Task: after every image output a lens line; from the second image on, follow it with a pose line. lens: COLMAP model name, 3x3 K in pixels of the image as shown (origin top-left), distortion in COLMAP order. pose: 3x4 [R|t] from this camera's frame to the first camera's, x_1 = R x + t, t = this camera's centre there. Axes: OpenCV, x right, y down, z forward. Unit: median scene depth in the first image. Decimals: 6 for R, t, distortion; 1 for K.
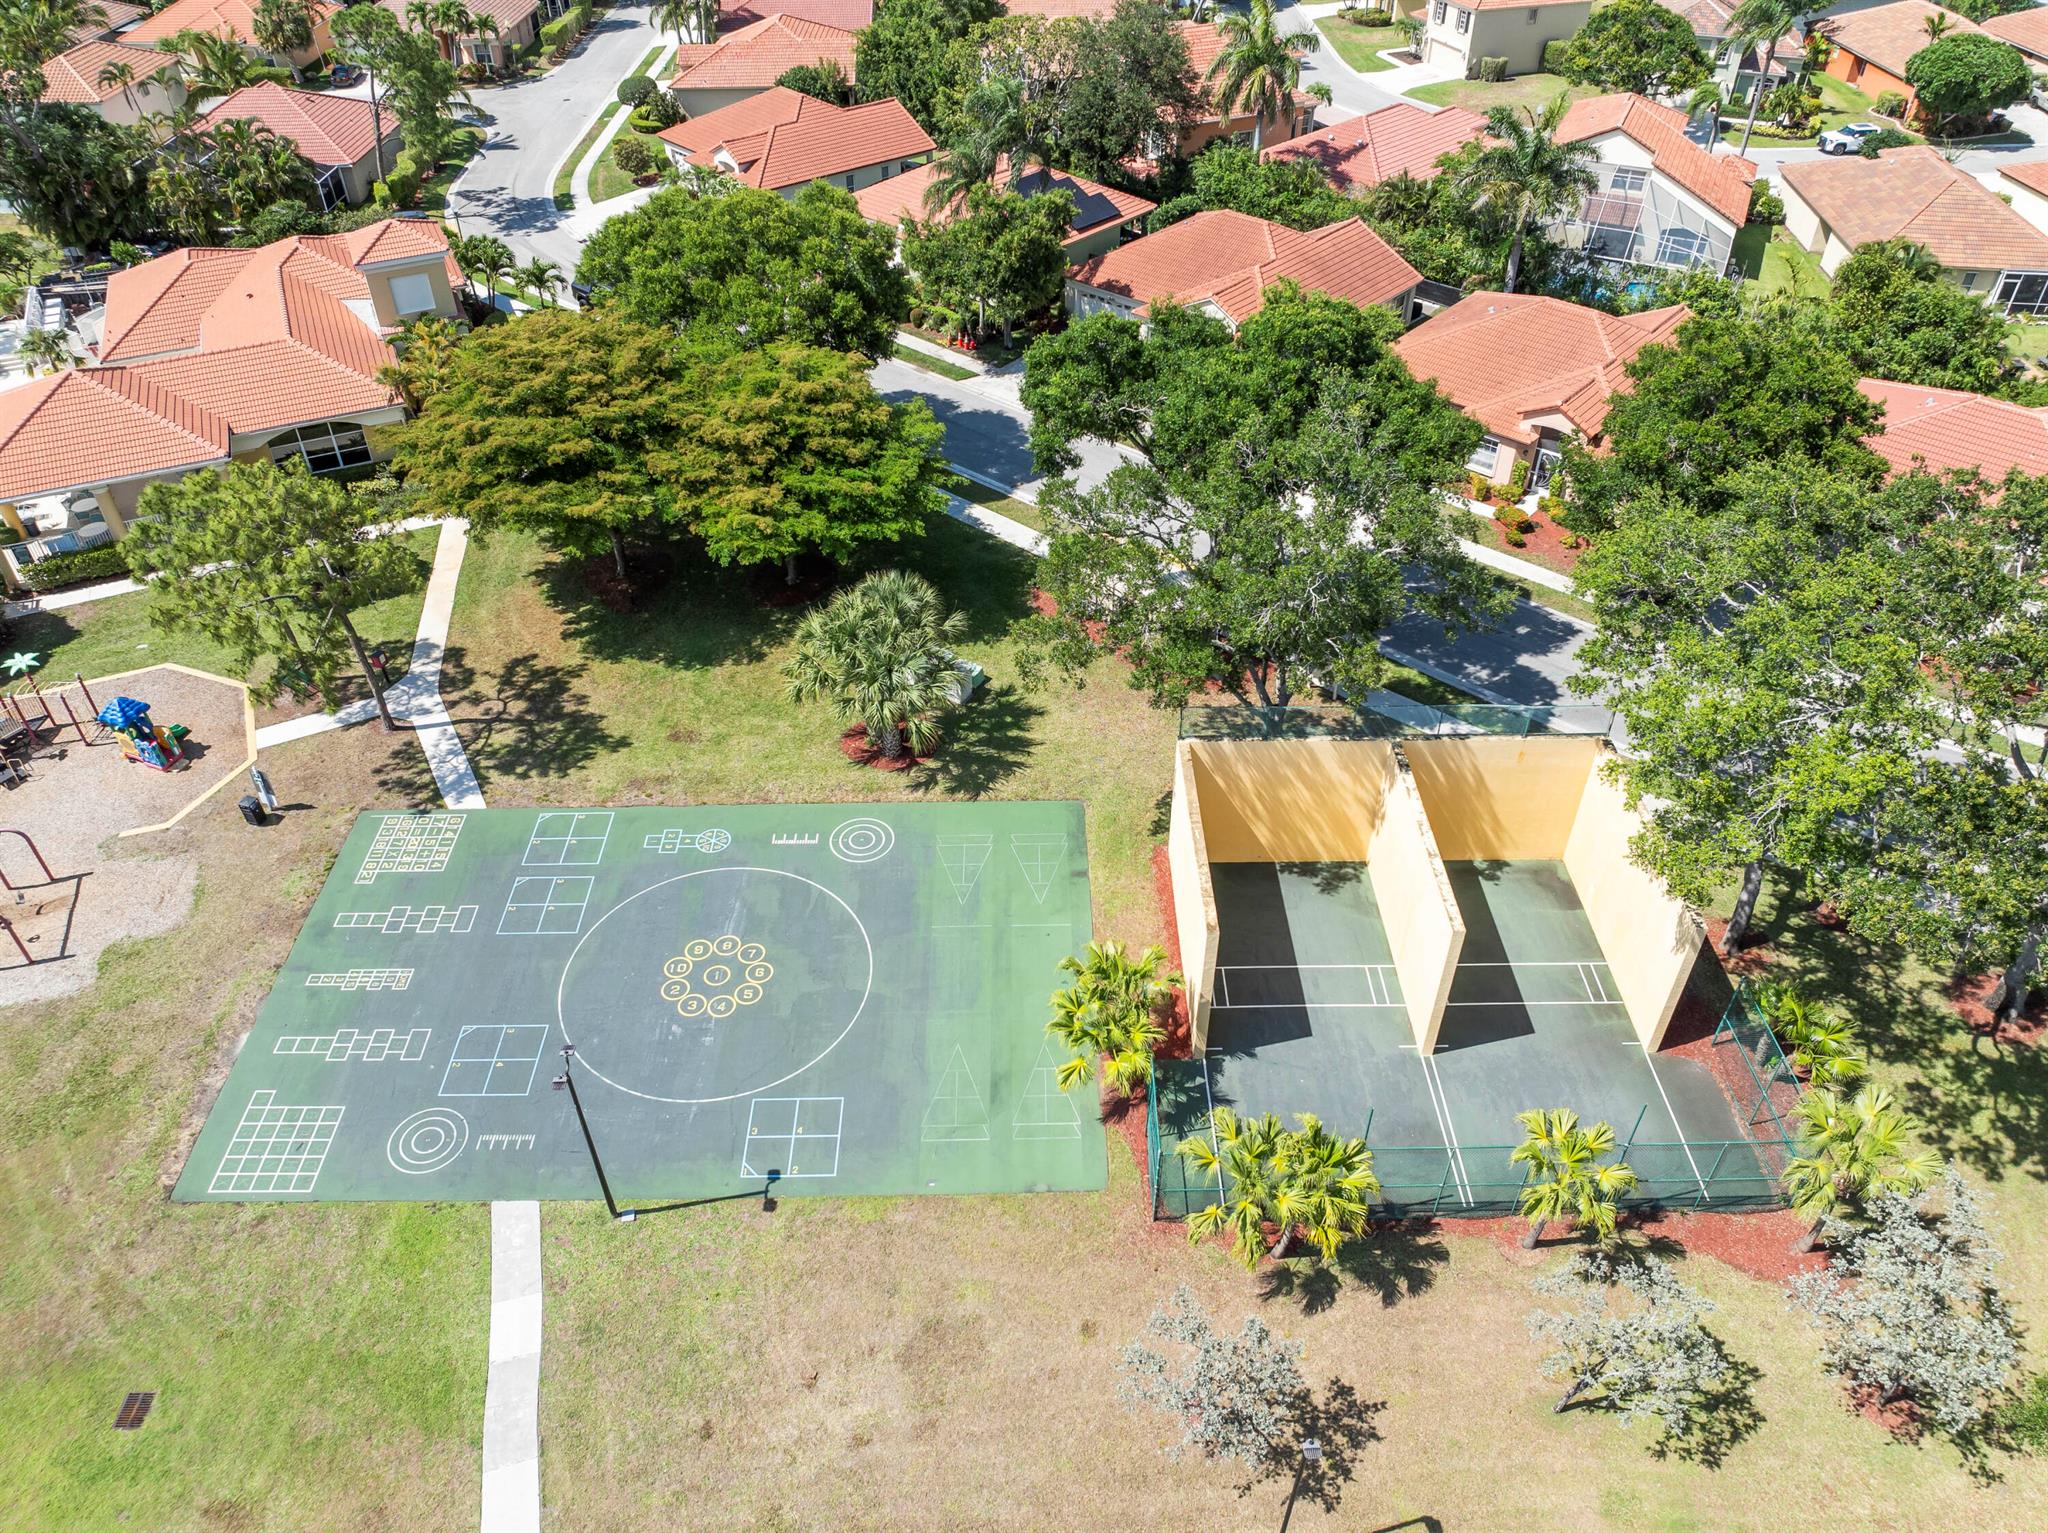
lens RADIAL K [[1470.9, 0, 1024.0], [0, 1470.9, 766.5], [0, 0, 1]] dist [-0.086436, 0.059681]
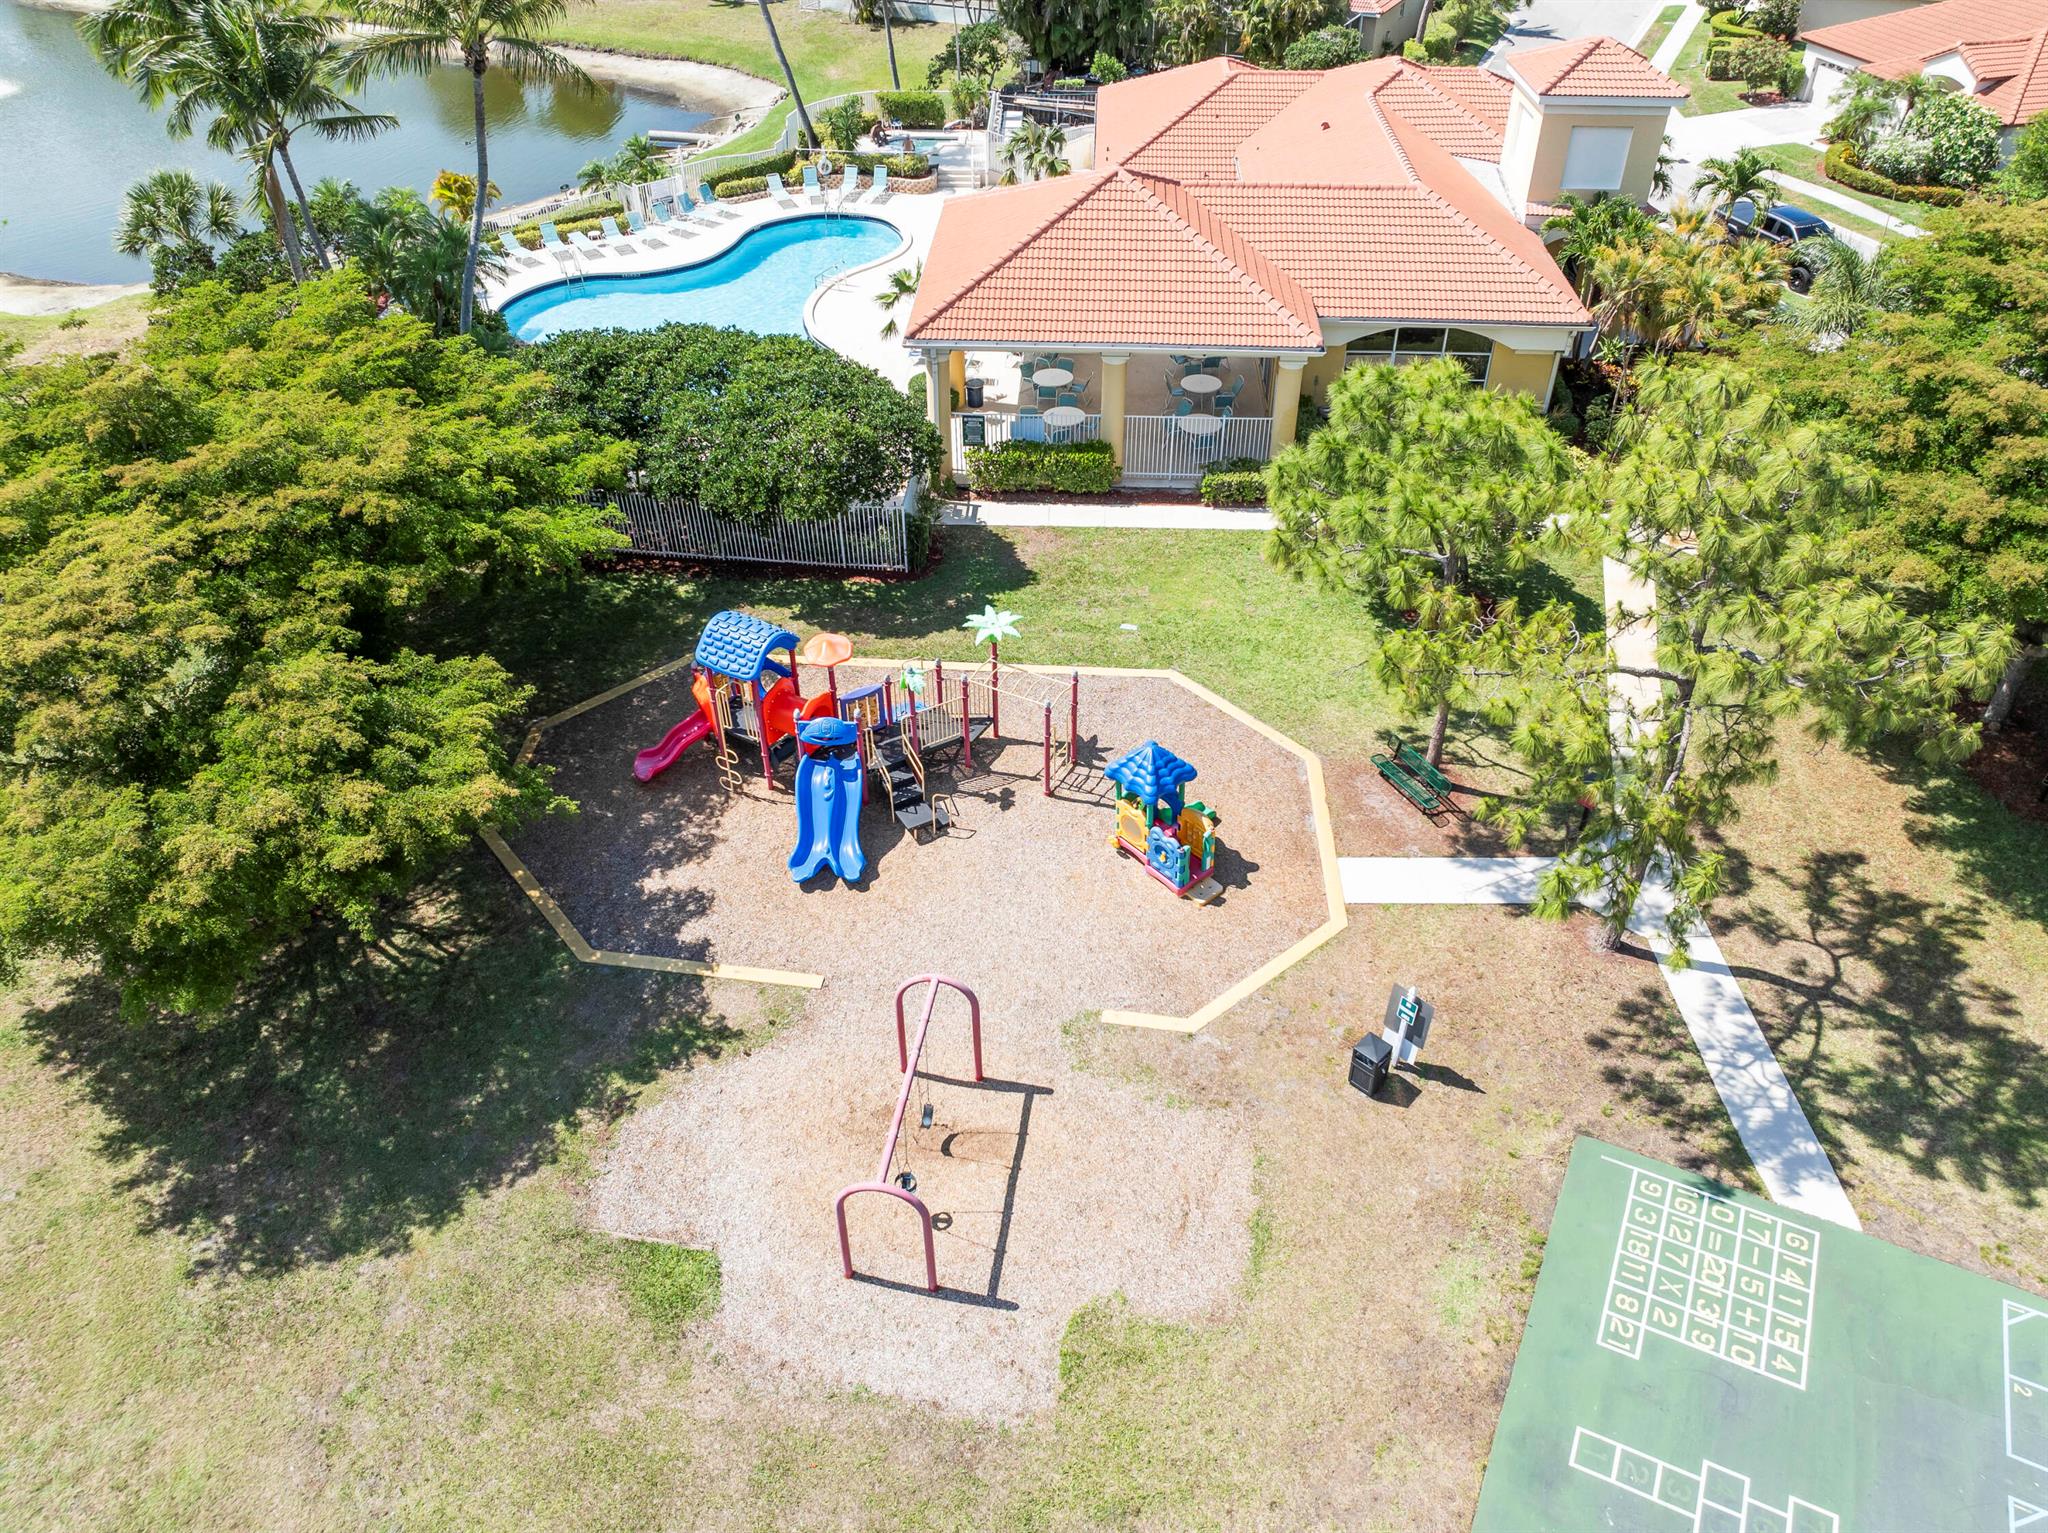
lens RADIAL K [[1541.5, 0, 1024.0], [0, 1541.5, 766.5], [0, 0, 1]] dist [-0.035100, 0.002884]
pose [[0.878845, 0.290870, -0.378188, -0.439221], [-0.295184, 0.954236, 0.047959, -0.051499], [0.374830, 0.069487, 0.924486, 0.440699]]
